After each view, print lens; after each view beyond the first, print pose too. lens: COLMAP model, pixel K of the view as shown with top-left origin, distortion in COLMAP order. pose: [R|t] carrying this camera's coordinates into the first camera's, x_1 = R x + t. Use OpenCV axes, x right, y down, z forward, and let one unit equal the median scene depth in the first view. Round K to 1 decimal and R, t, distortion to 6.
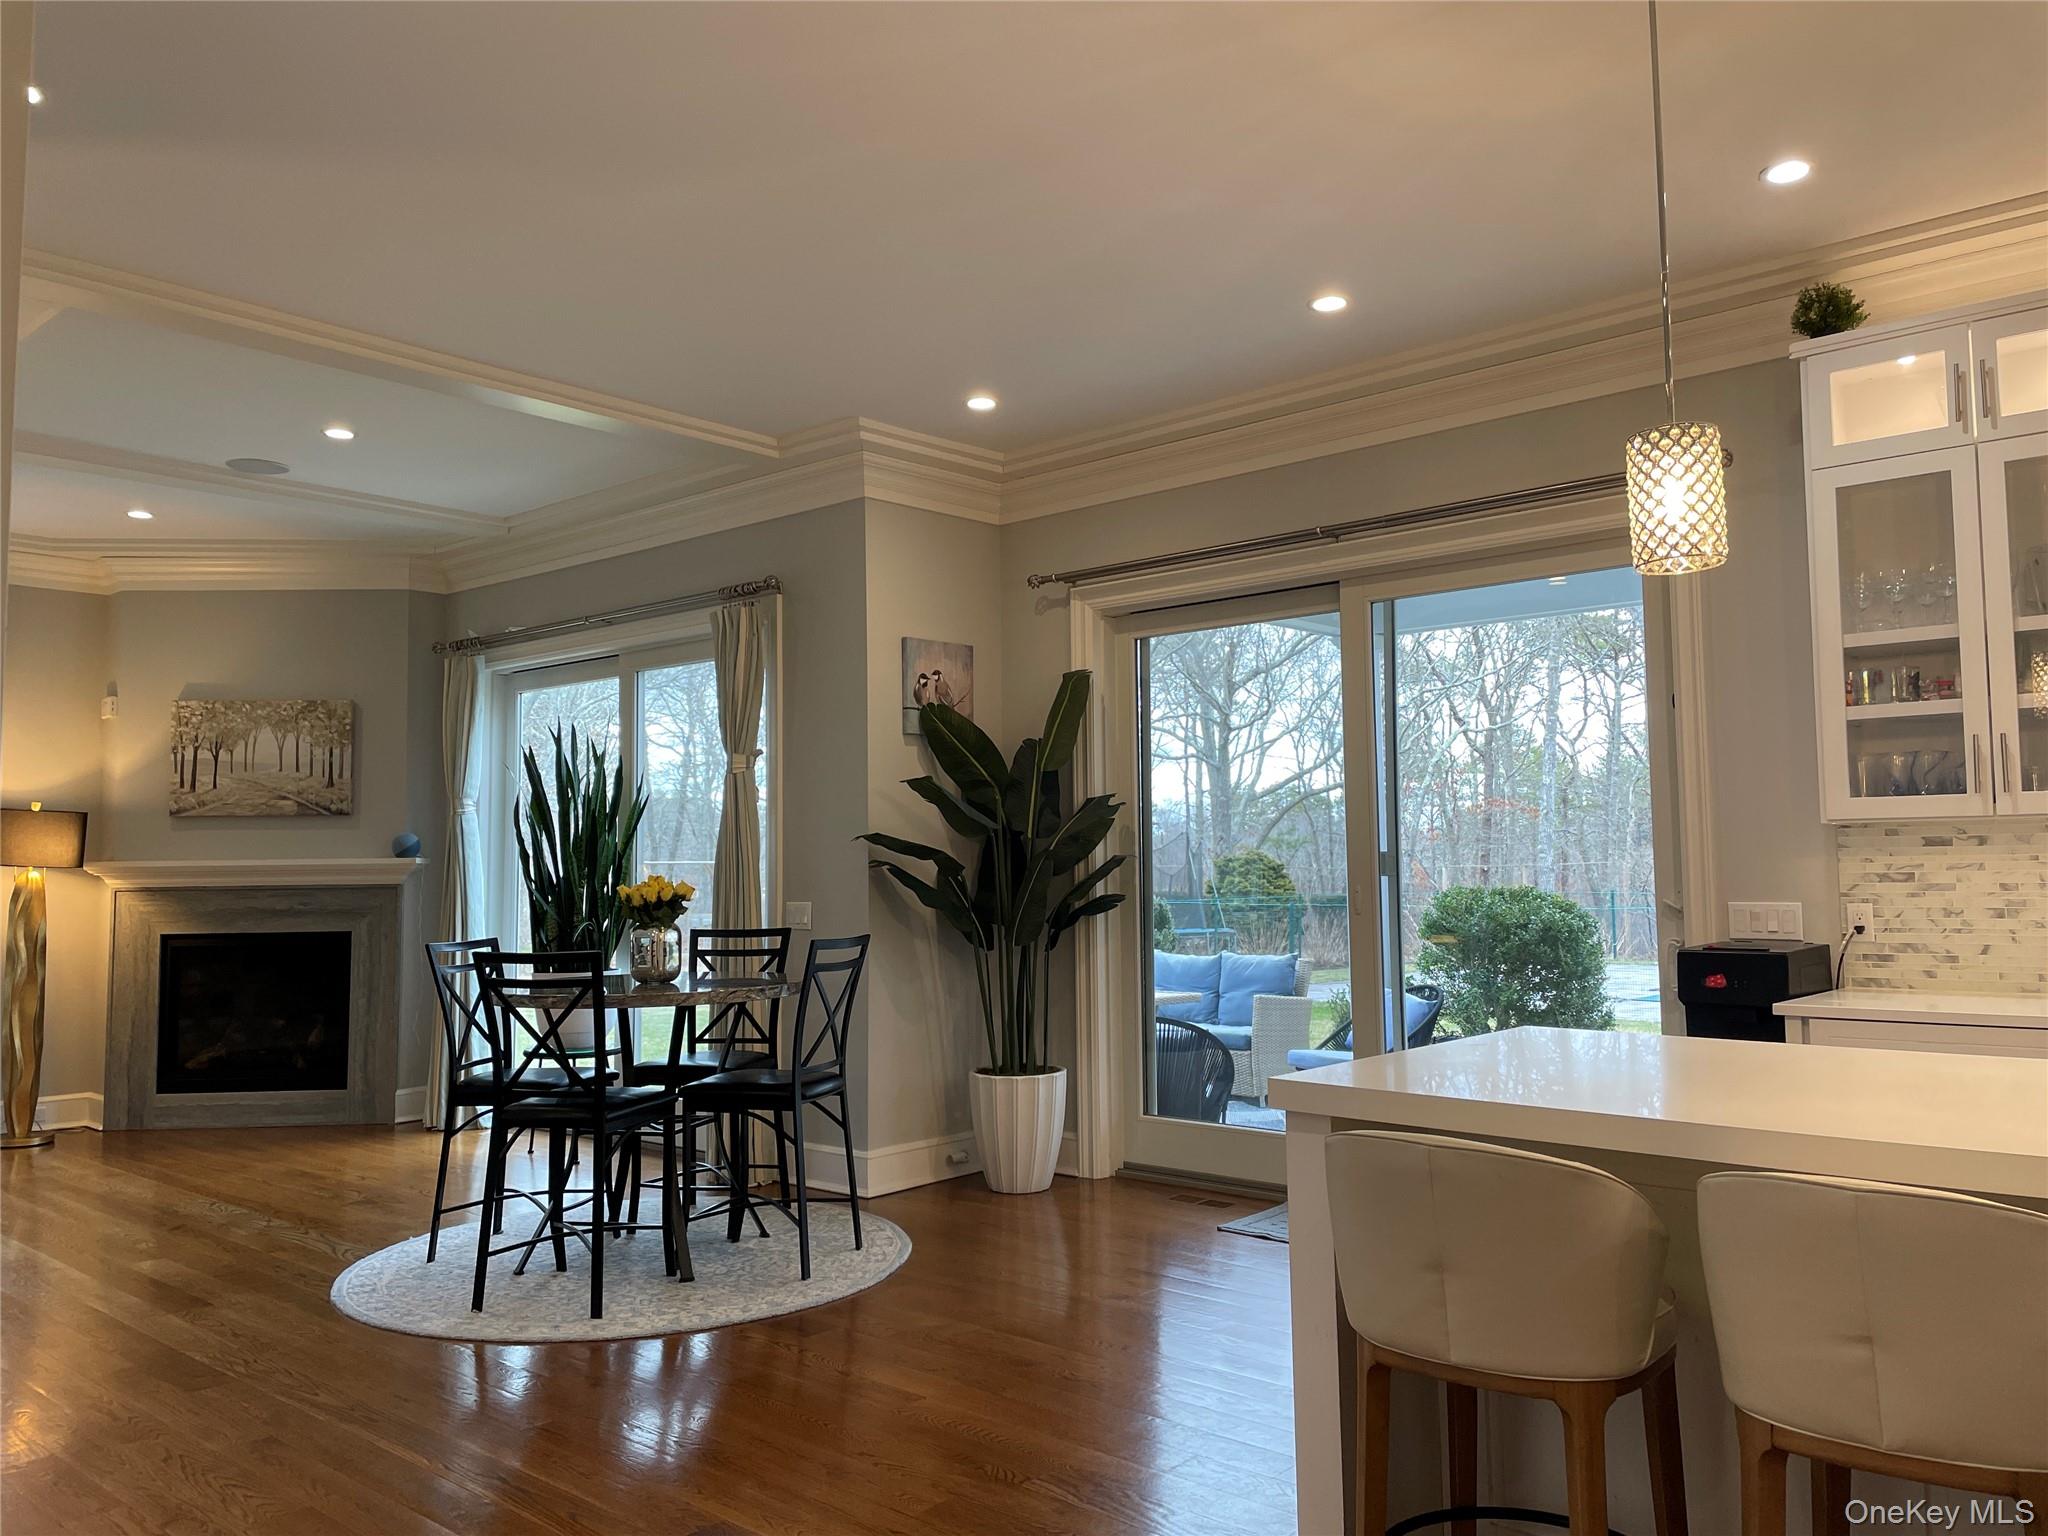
lens RADIAL K [[1548.7, 0, 1021.9], [0, 1548.7, 758.4], [0, 0, 1]] dist [0.090589, -0.111656]
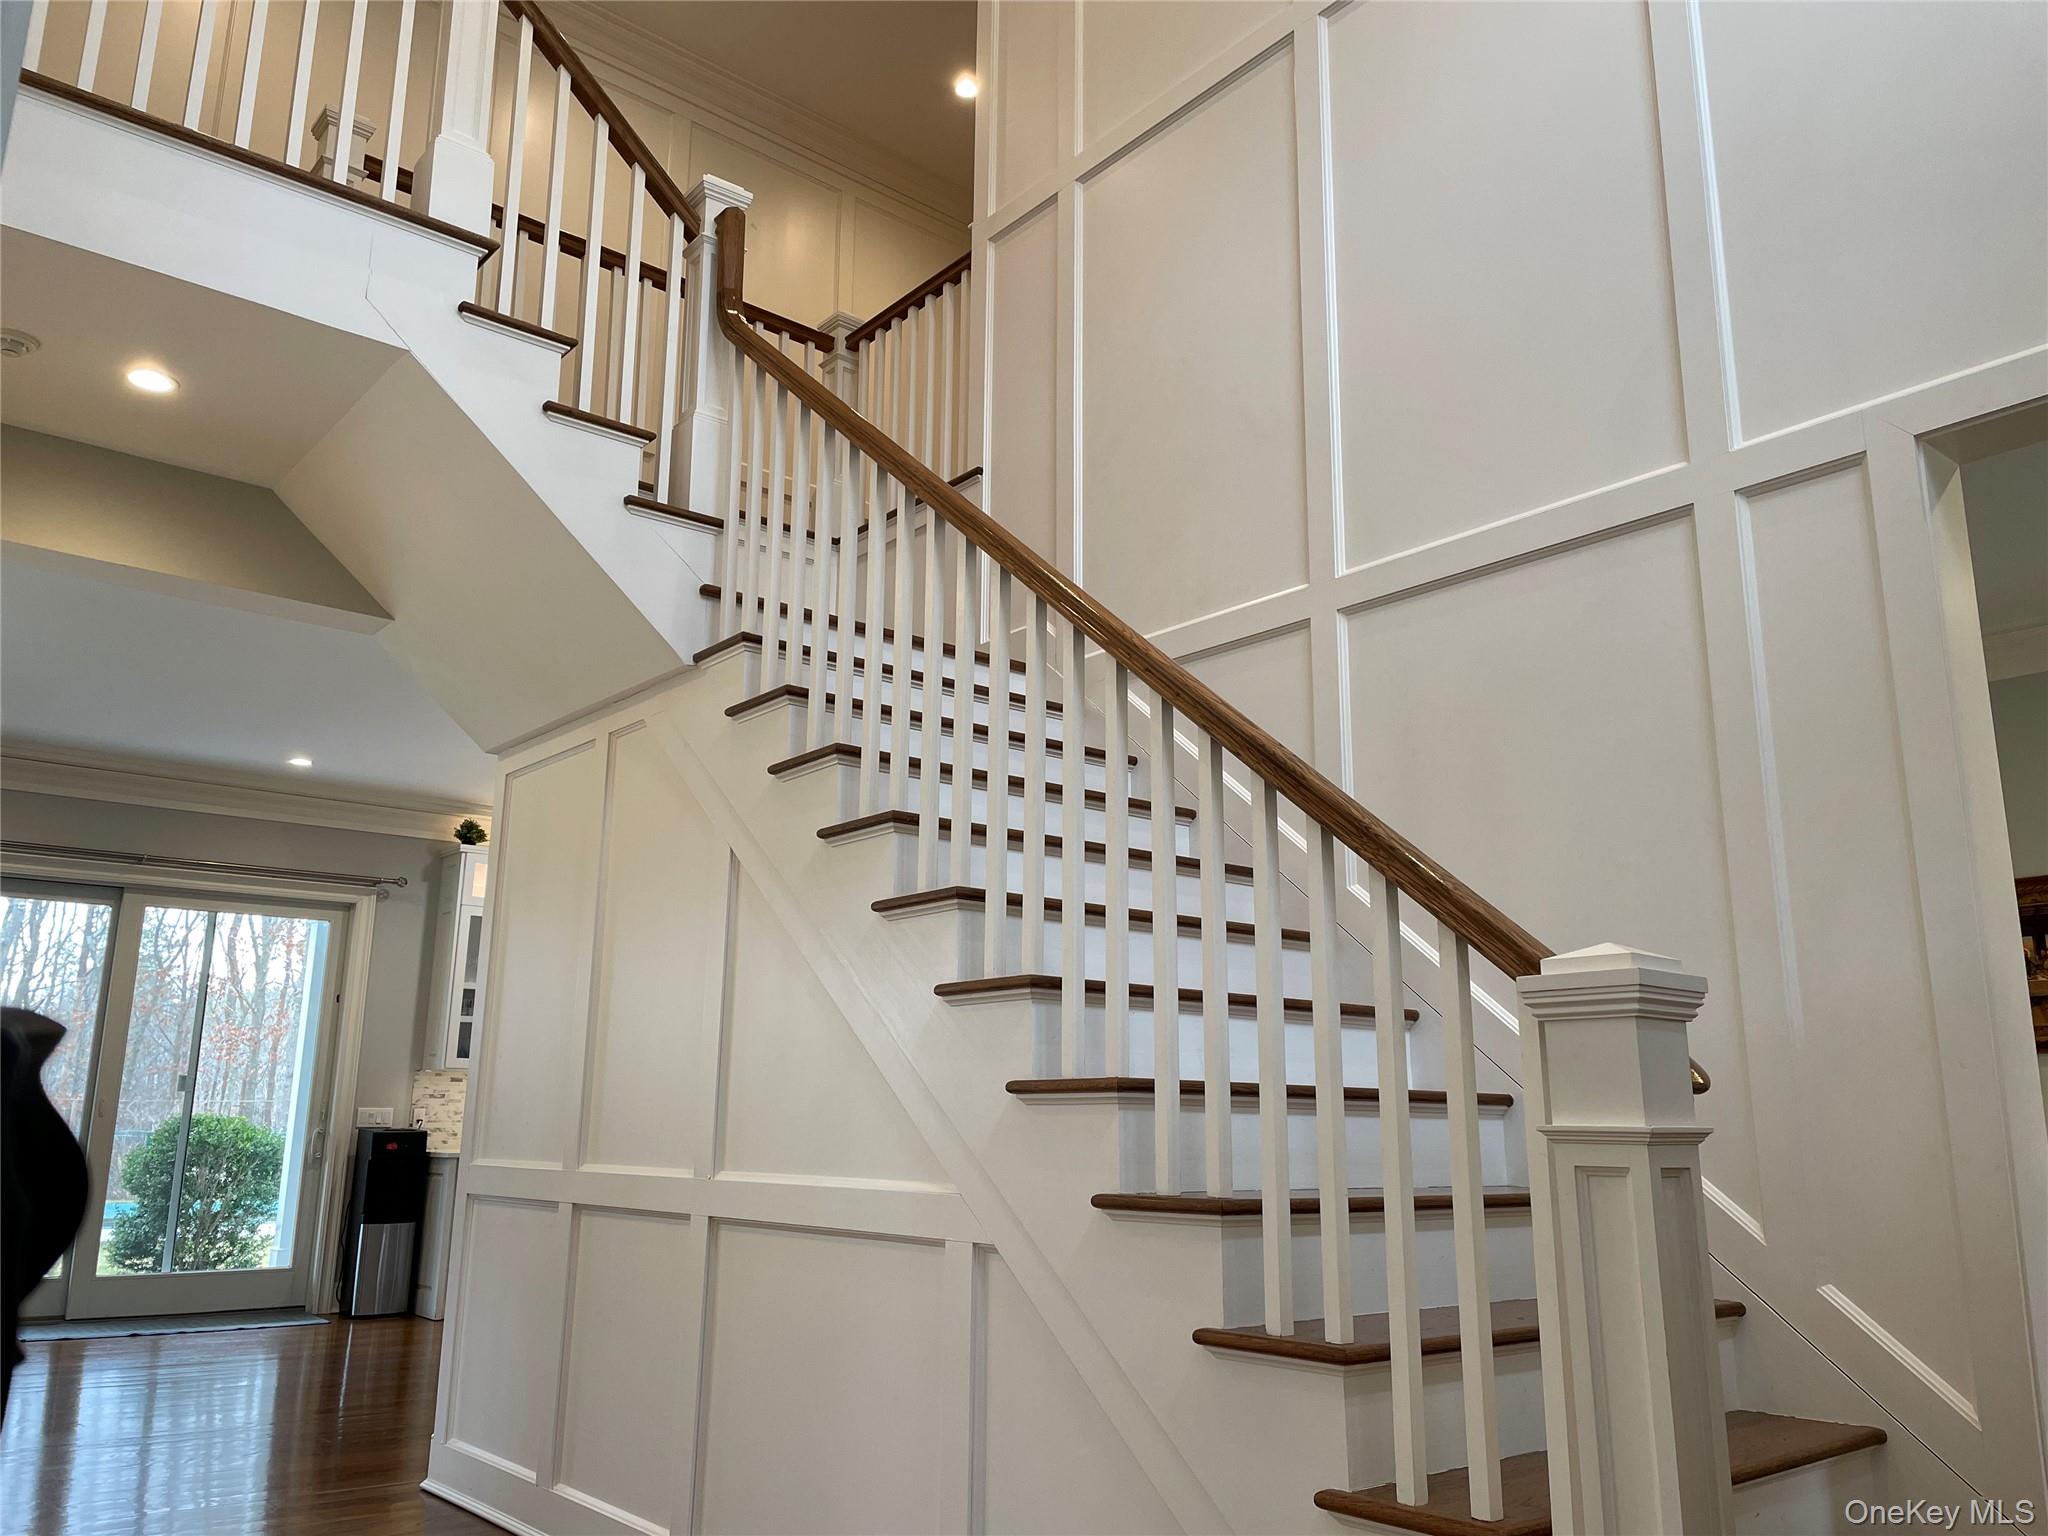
lens RADIAL K [[1548.7, 0, 1018.6], [0, 1548.7, 776.5], [0, 0, 1]] dist [0.090589, -0.111656]
pose [[0.155172, 0.223684, 0.962230, -1.619253], [-0.085227, 0.973428, -0.212543, 0.042370], [-0.984204, -0.049027, 0.170112, -0.131100]]
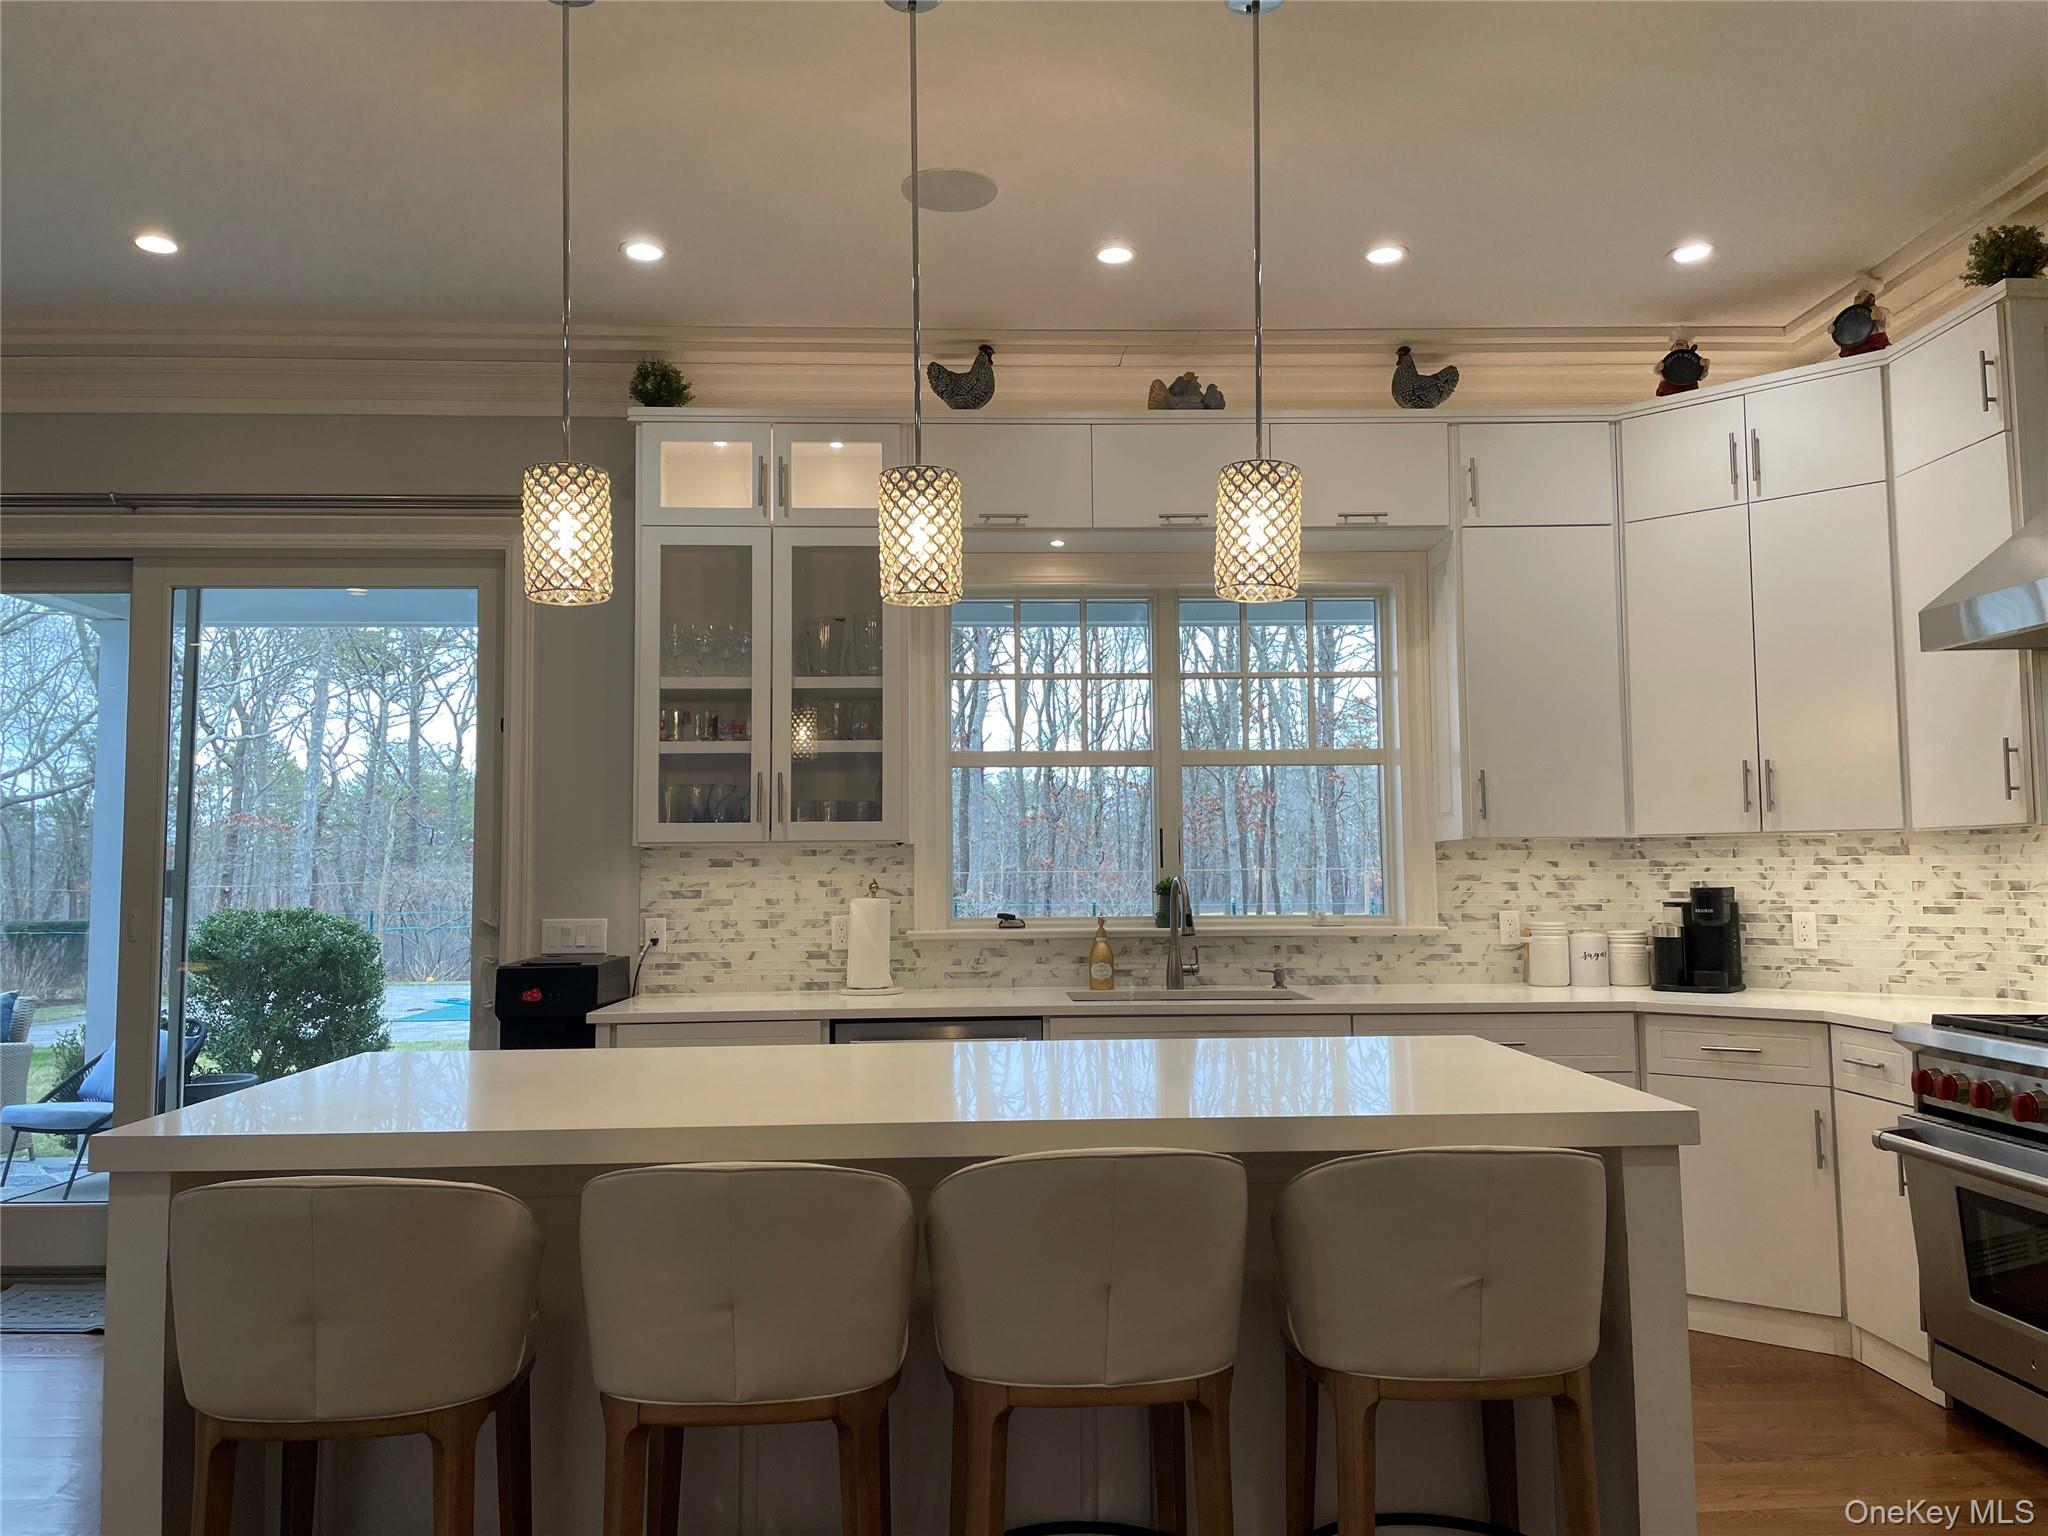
lens RADIAL K [[1548.7, 0, 1029.0], [0, 1548.7, 760.1], [0, 0, 1]] dist [0.090589, -0.111656]
pose [[0.723784, 0.057236, 0.687649, -0.046947], [-0.049205, 0.998298, -0.031302, 0.002046], [-0.688270, -0.011181, 0.725368, 0.020832]]
